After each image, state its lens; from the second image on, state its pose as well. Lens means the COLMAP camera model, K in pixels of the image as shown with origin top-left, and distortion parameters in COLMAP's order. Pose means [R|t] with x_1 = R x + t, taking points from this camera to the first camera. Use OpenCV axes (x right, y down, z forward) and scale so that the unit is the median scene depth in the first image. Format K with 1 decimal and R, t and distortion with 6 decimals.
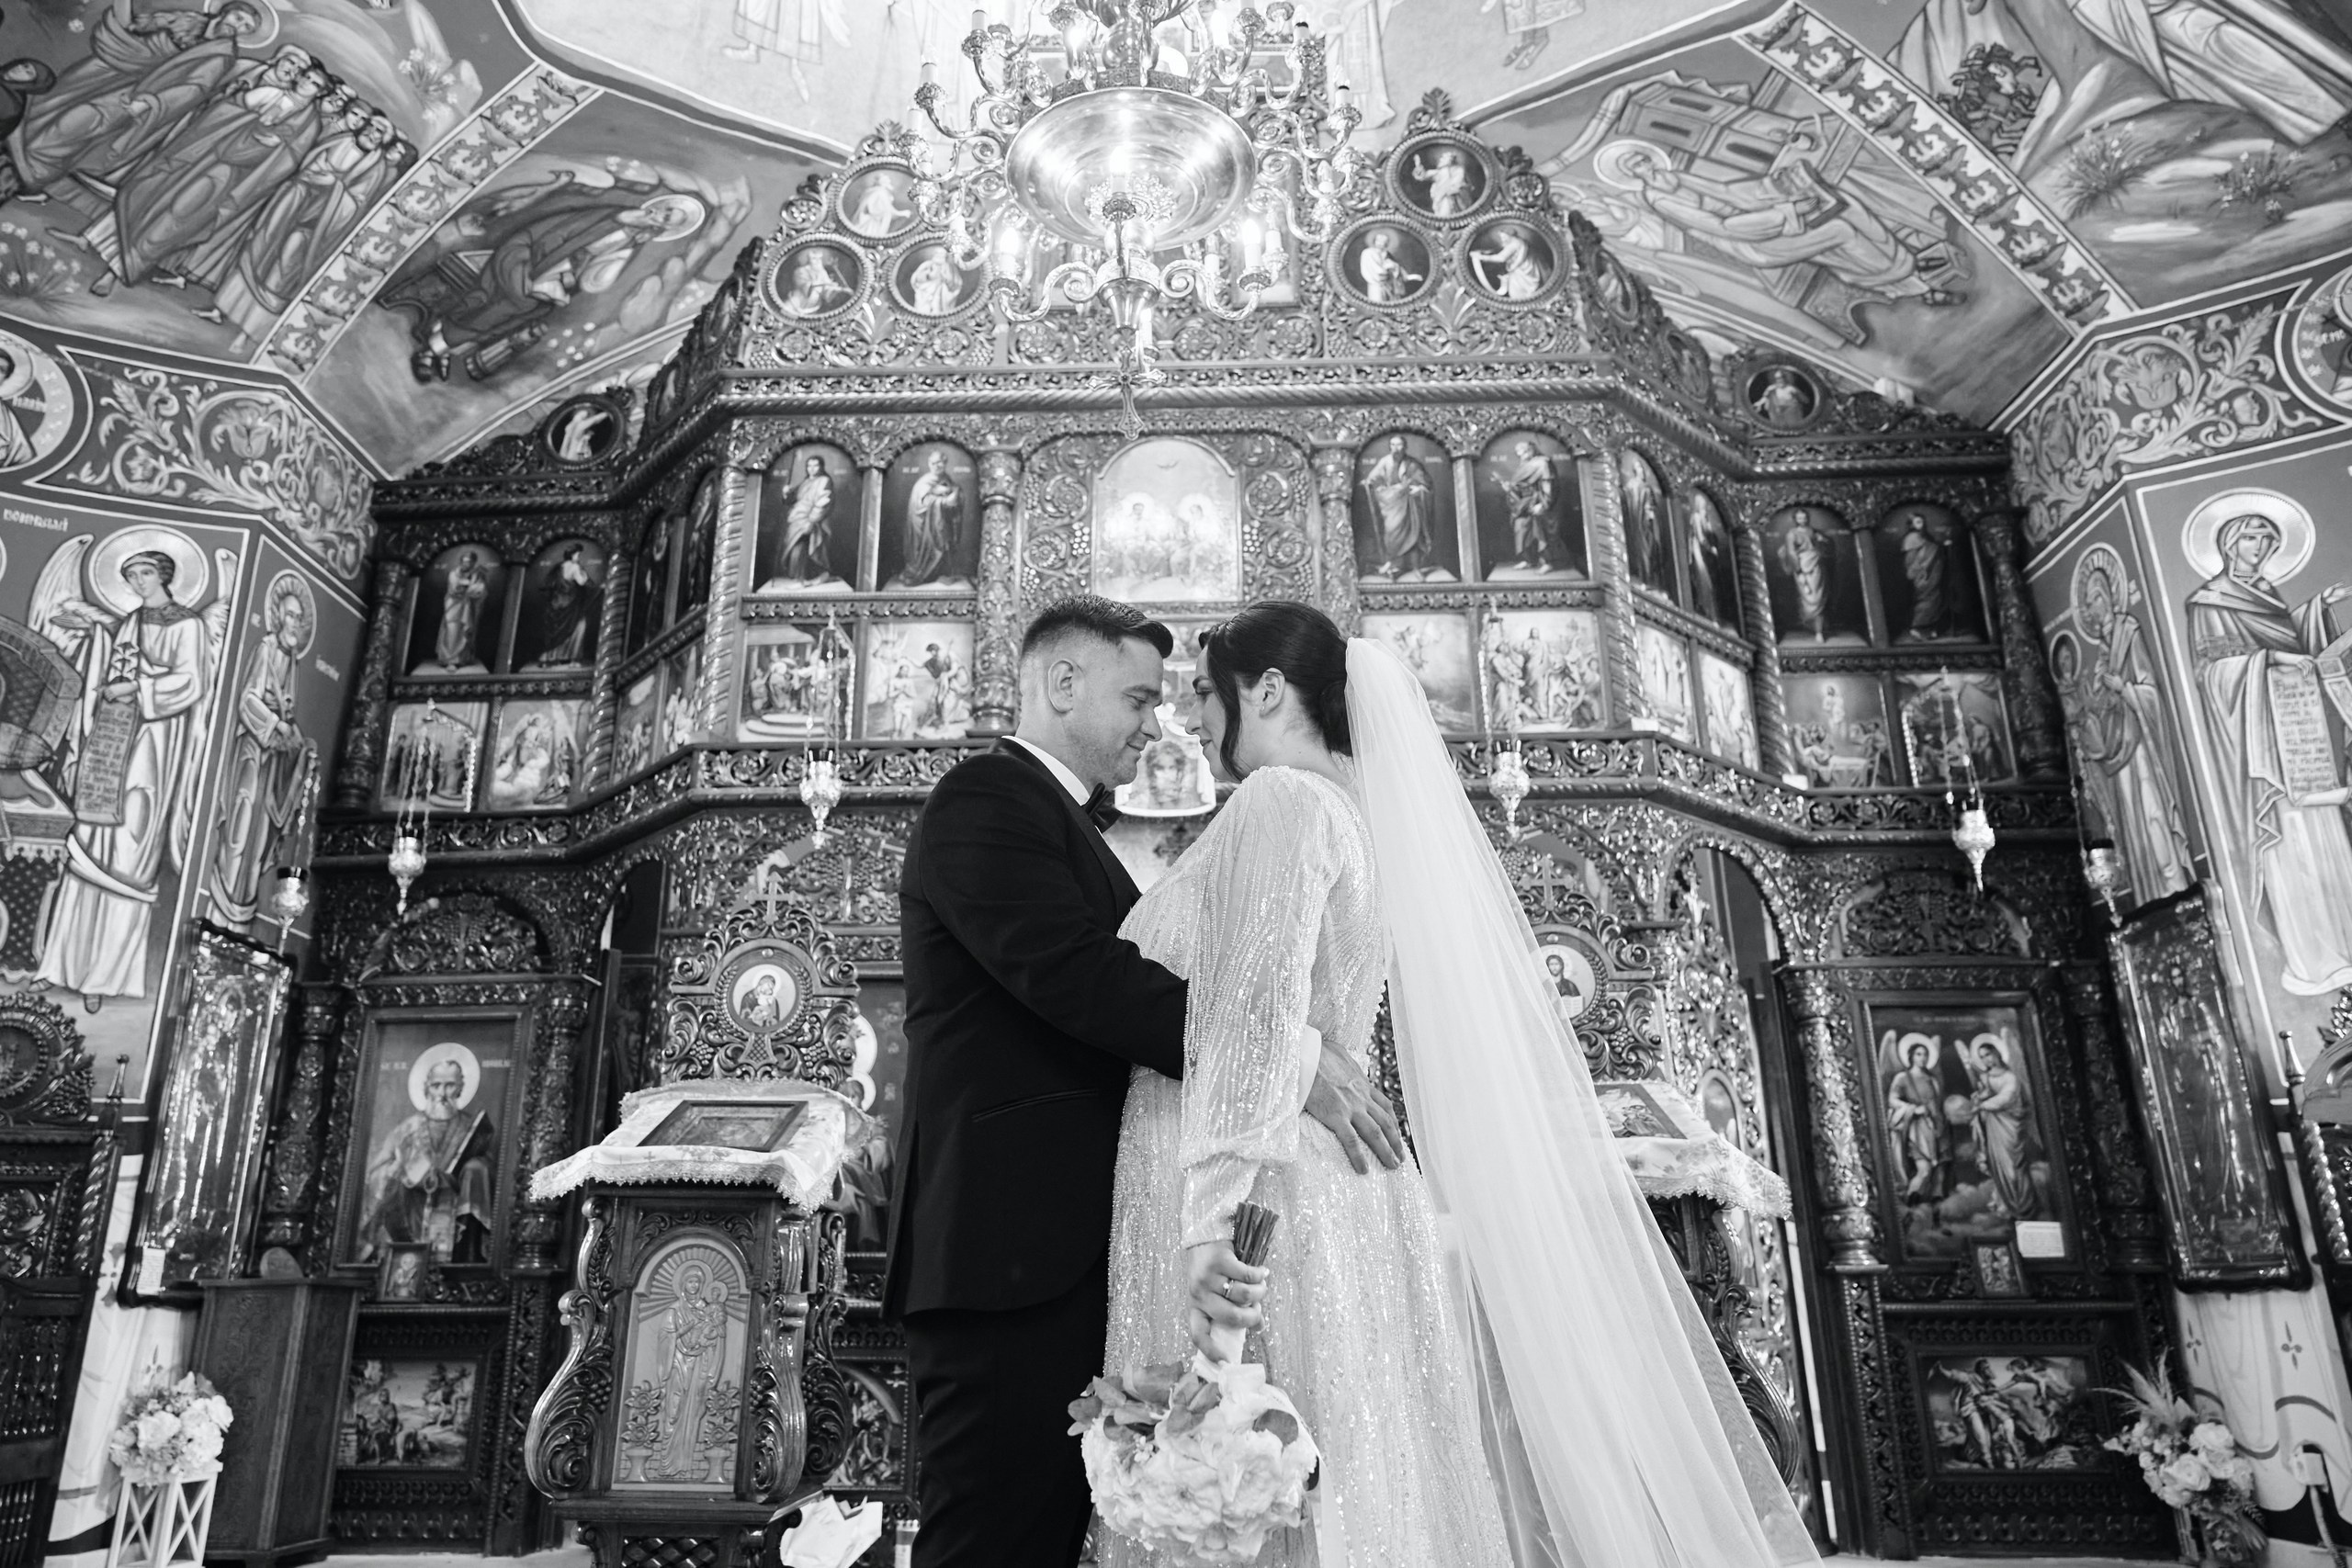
lens RADIAL K [[1614.6, 0, 1125.2], [0, 1614.6, 740.7], [0, 0, 1]] dist [-0.006380, 0.001812]
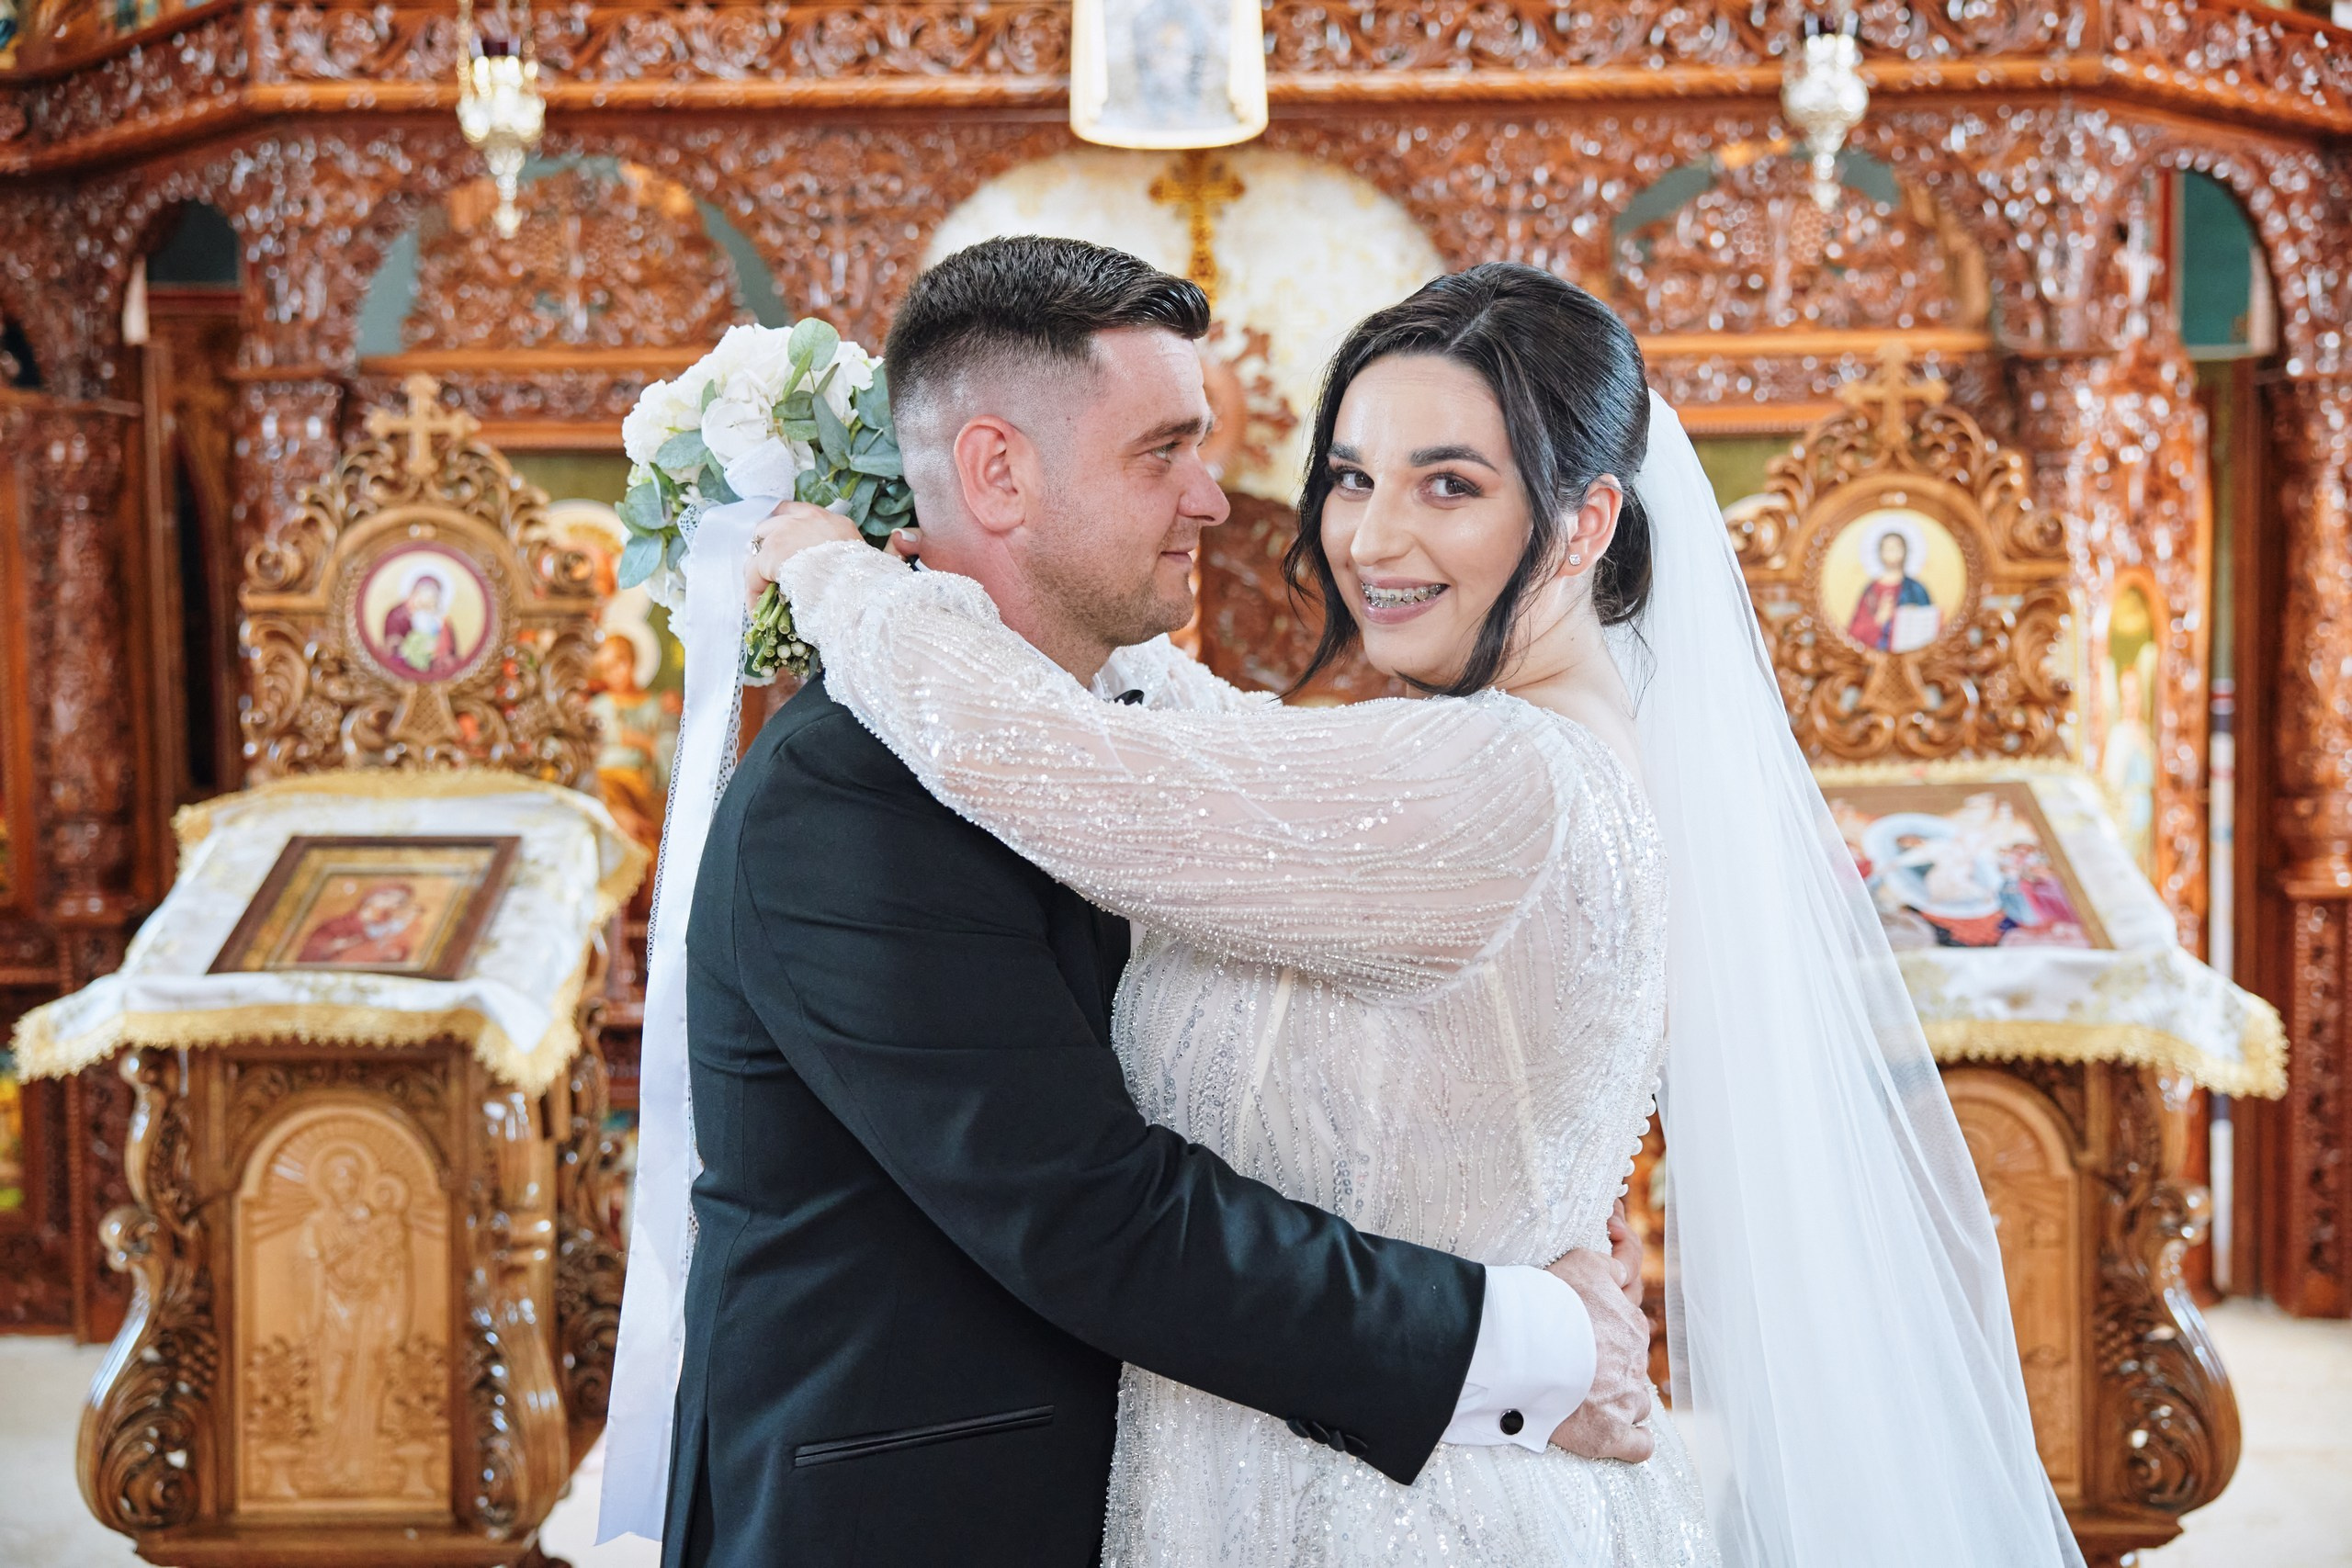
lens RADIAL K [[2665.9, 0, 1181.8], [0, 2665.9, 774.9], [0, 0, 1]] dist [0.061341, 0.000000]
pose [[0.999470, -0.013274, 0.029724, 0.000565], [0.000703, 0.921674, 0.387965, -0.103019], [-0.032546, -0.387739, 0.921195, 0.111904]]
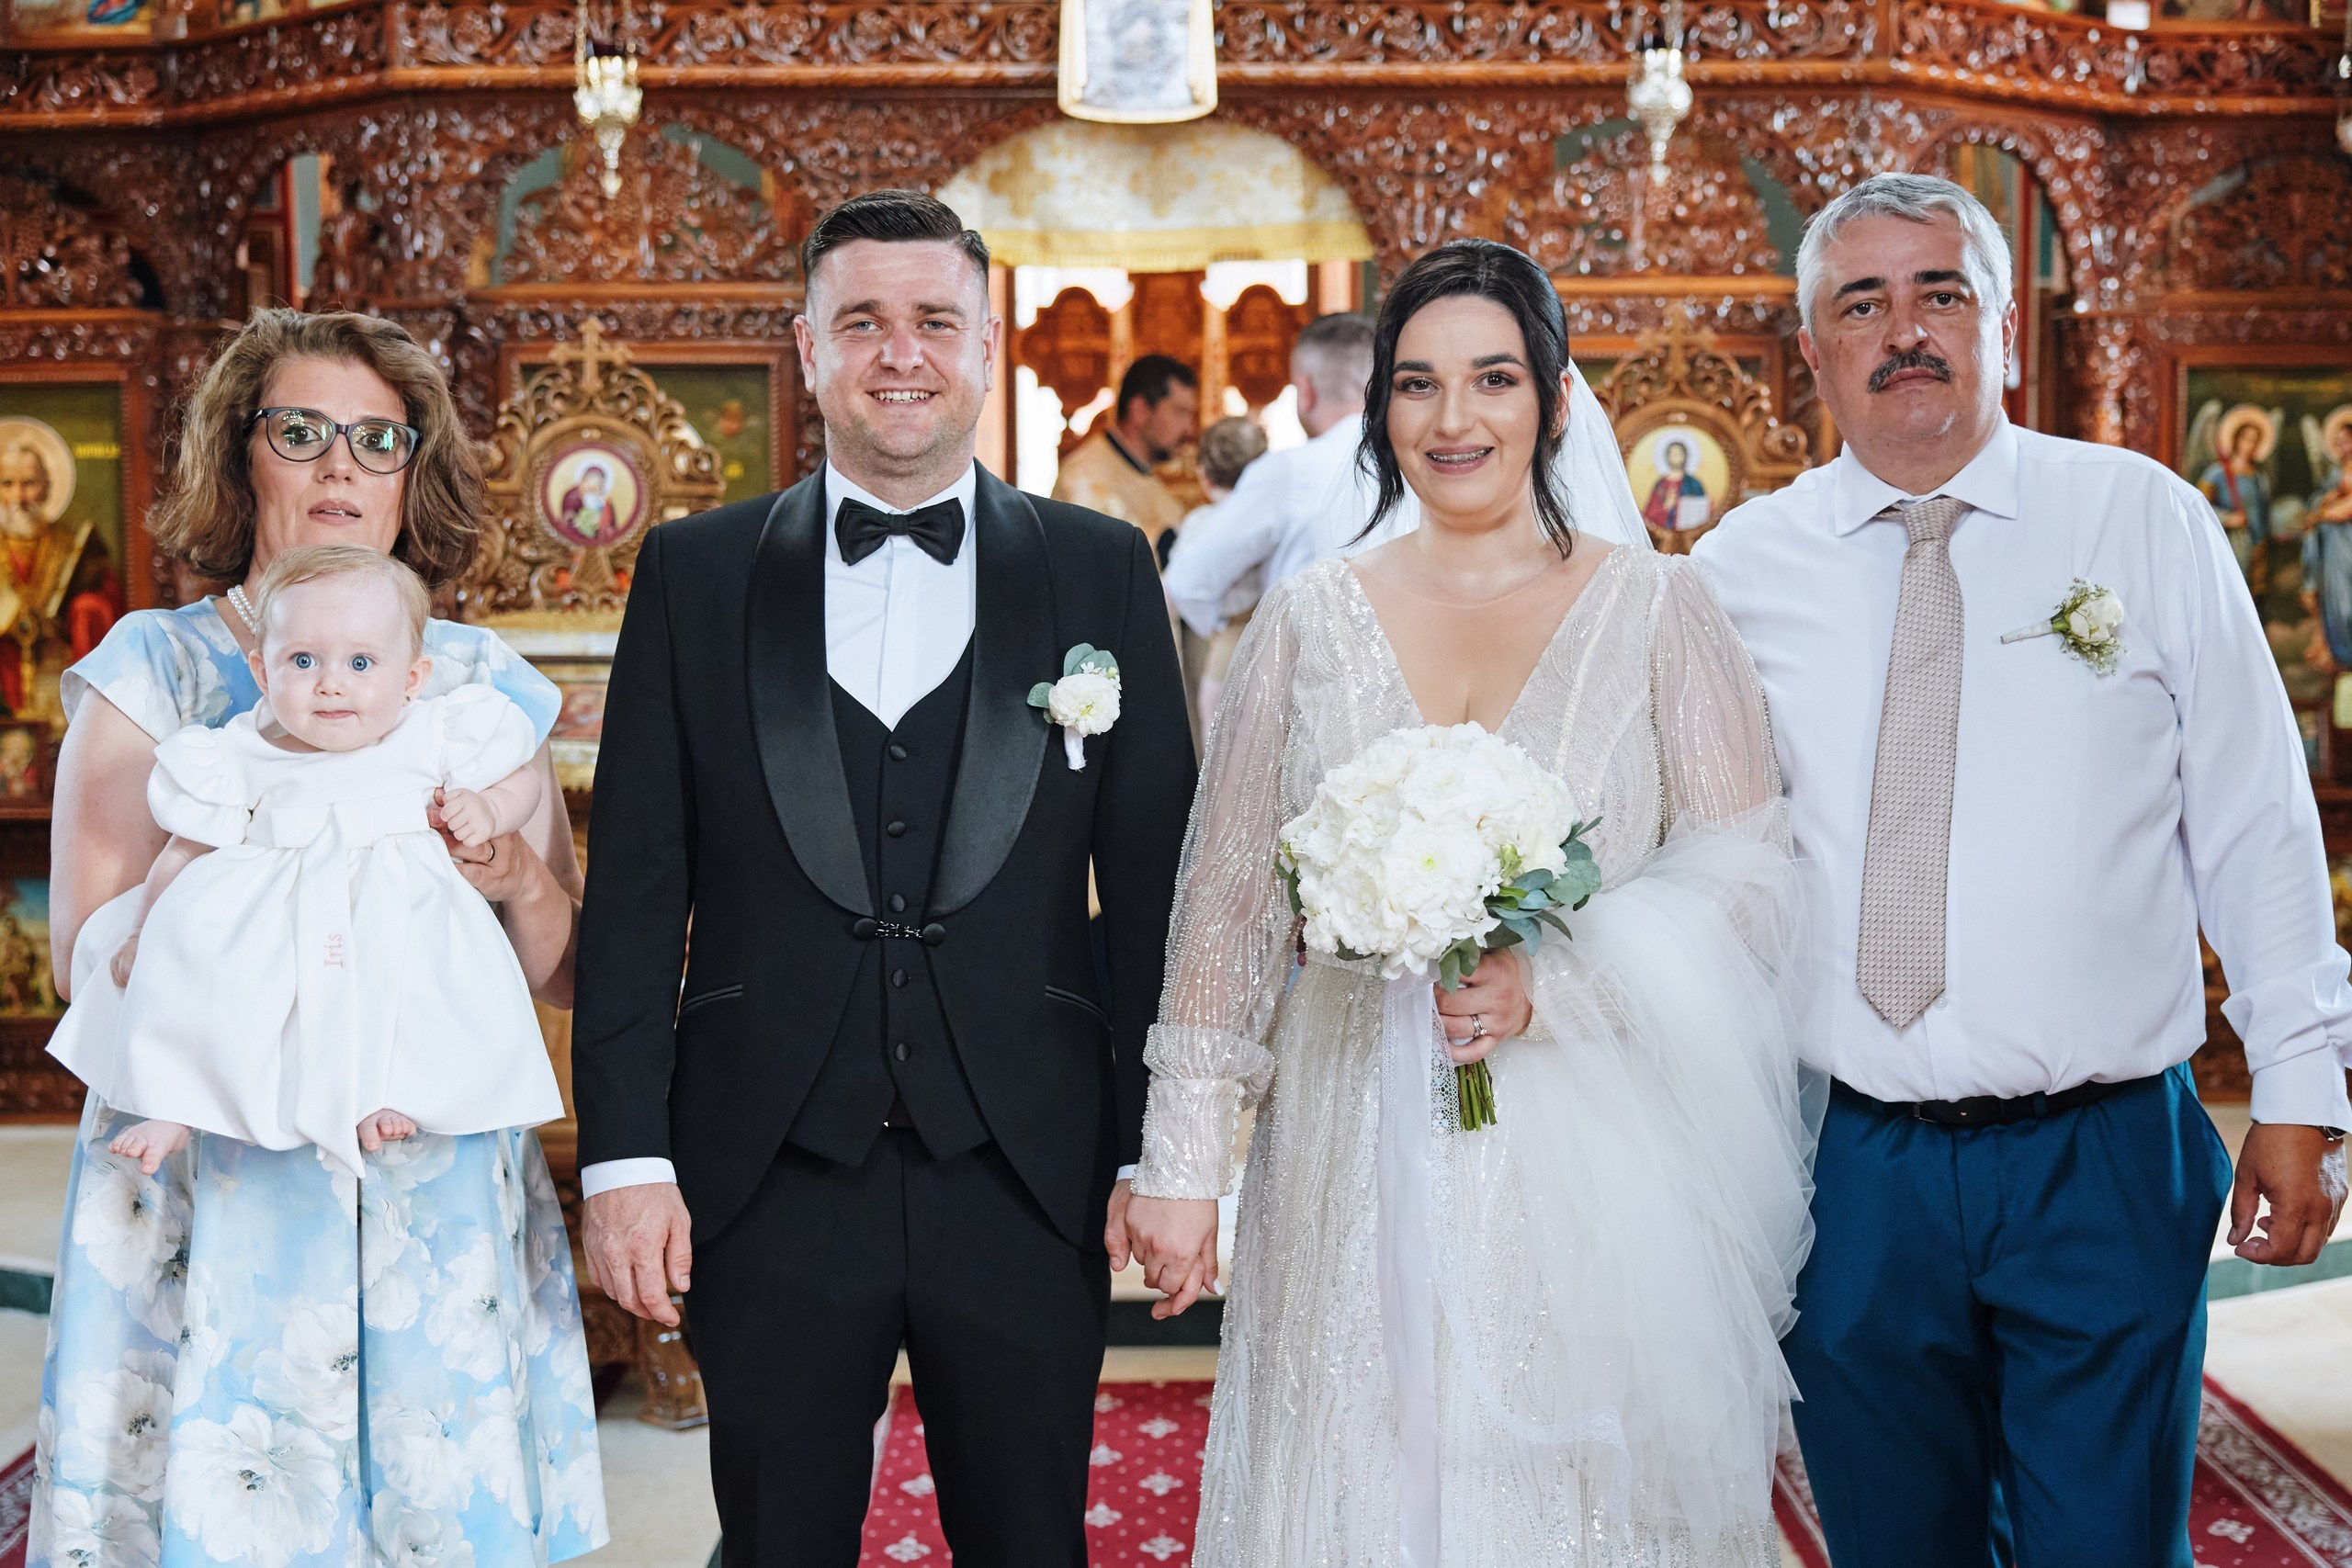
lens RADIAL K [[3197.3, 0, 1181.9], [0, 3197.3, 804.8], [0, 0, 1]] dist [-0.023505, 0.000000]
pose [[0.998539, -0.009733, 0.053149, -0.027776], [-0.012998, 0.911491, 0.411114, -0.229486], [-0.052446, -0.411204, 0.910033, -0.279445]]
